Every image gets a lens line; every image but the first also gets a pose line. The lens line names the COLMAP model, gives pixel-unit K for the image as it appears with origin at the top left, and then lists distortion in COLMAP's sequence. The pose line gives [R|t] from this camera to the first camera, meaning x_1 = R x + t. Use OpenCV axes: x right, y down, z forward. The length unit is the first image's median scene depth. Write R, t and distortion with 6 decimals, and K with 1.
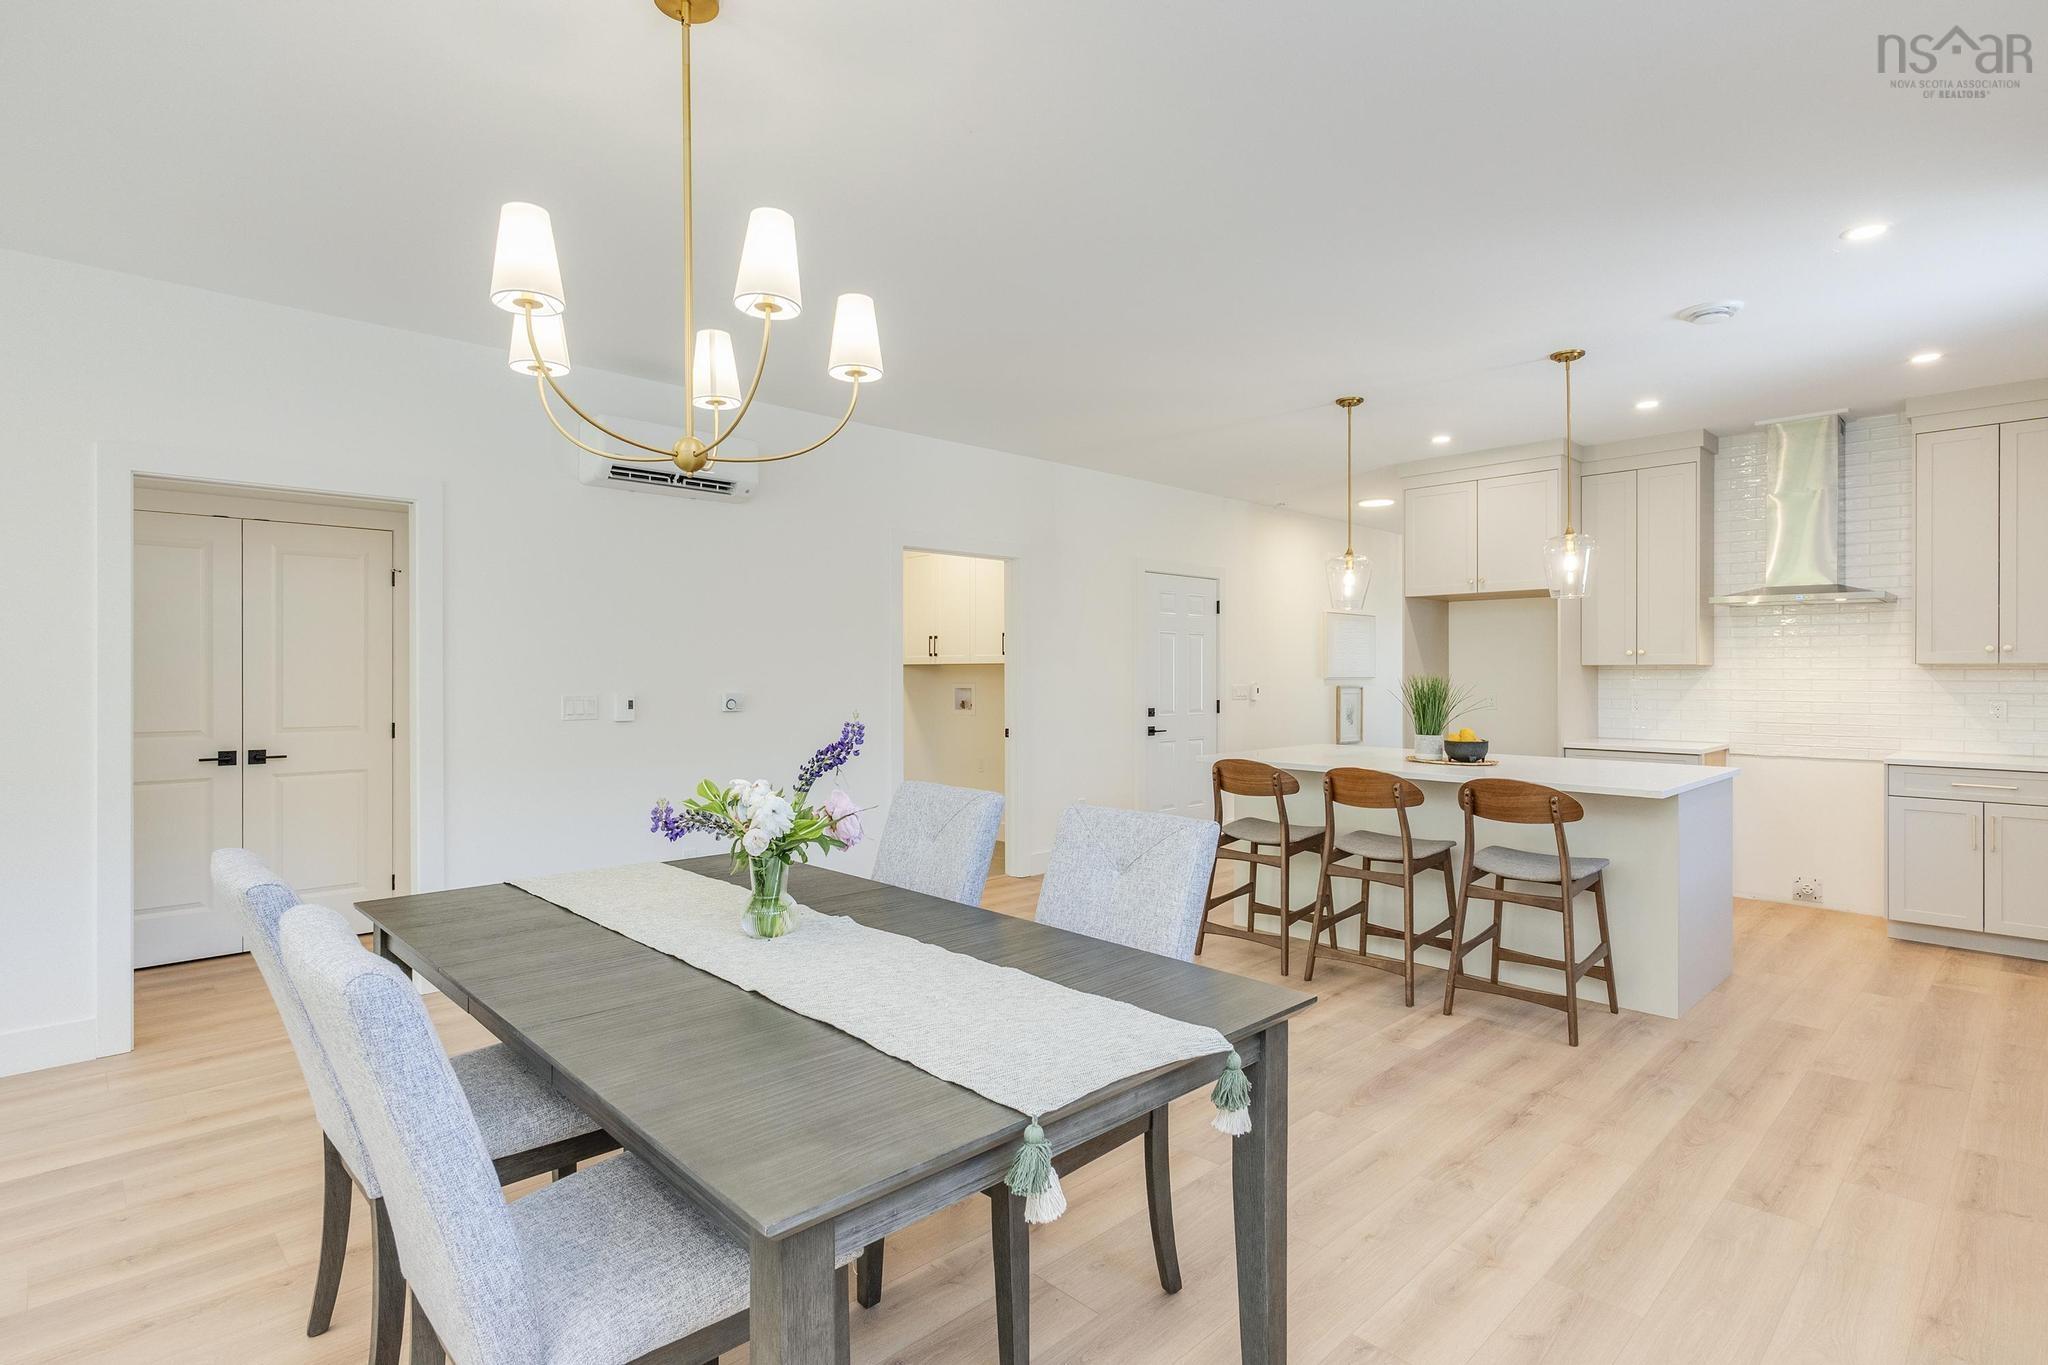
lens RADIAL K [[1013.5, 0, 1022.3], [0, 1013.5, 674.5], [0, 0, 1]] dist [-0.002705, 0.001113]
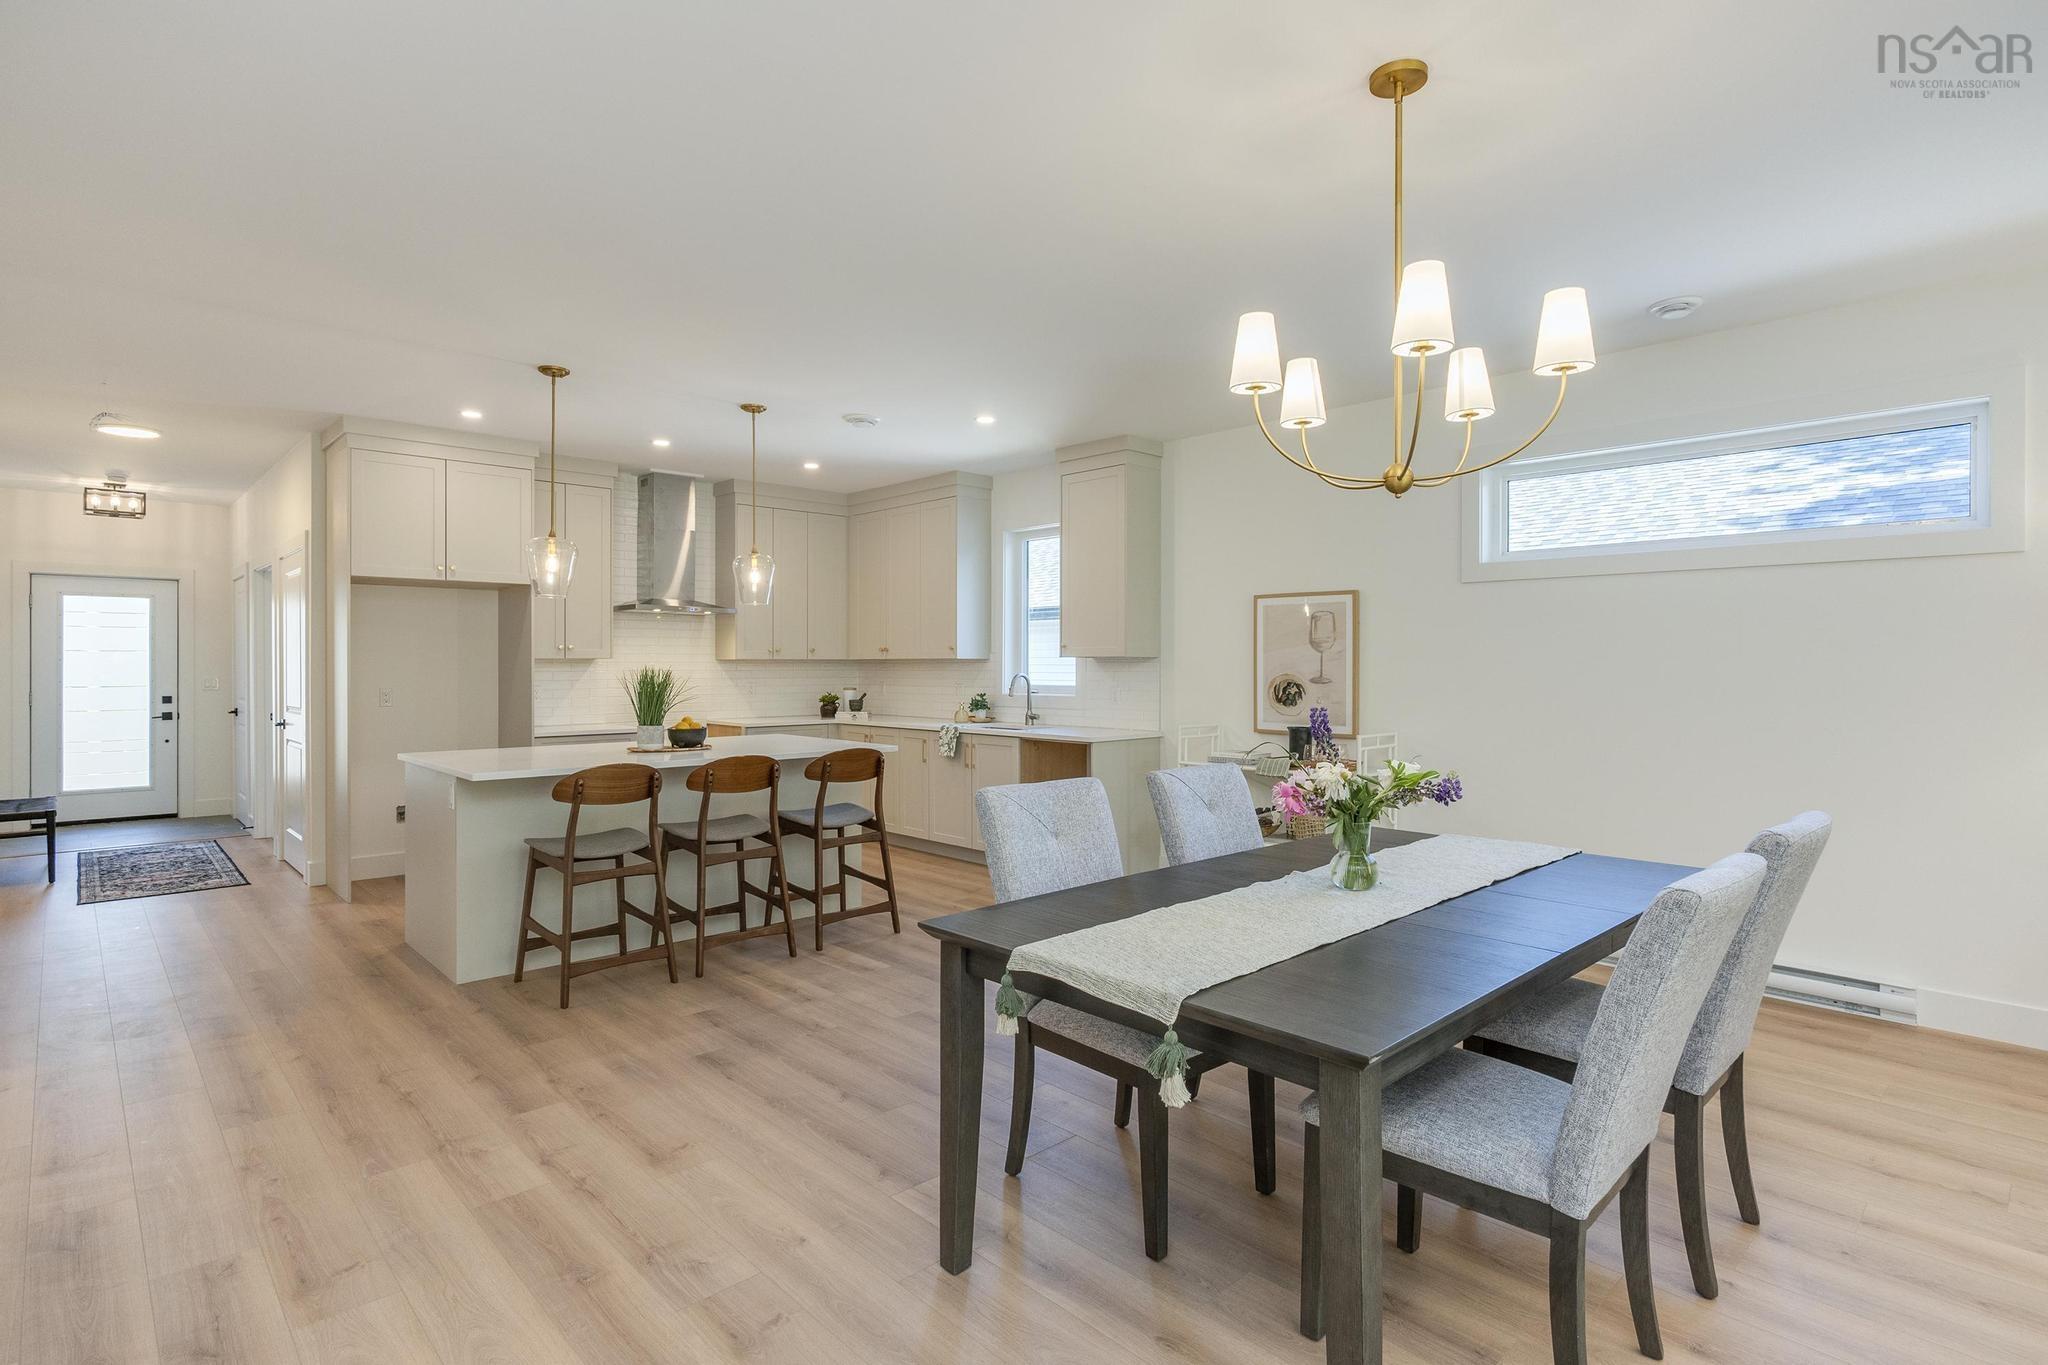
lens RADIAL K [[1013.5, 0, 1022.3], [0, 1013.5, 674.5], [0, 0, 1]] dist [-0.002705, 0.001113]
pose [[0.008497, -0.011437, 0.999898, -0.673279], [0.001393, 0.999934, 0.011426, -0.004839], [-0.999963, 0.001296, 0.008512, 0.644155]]
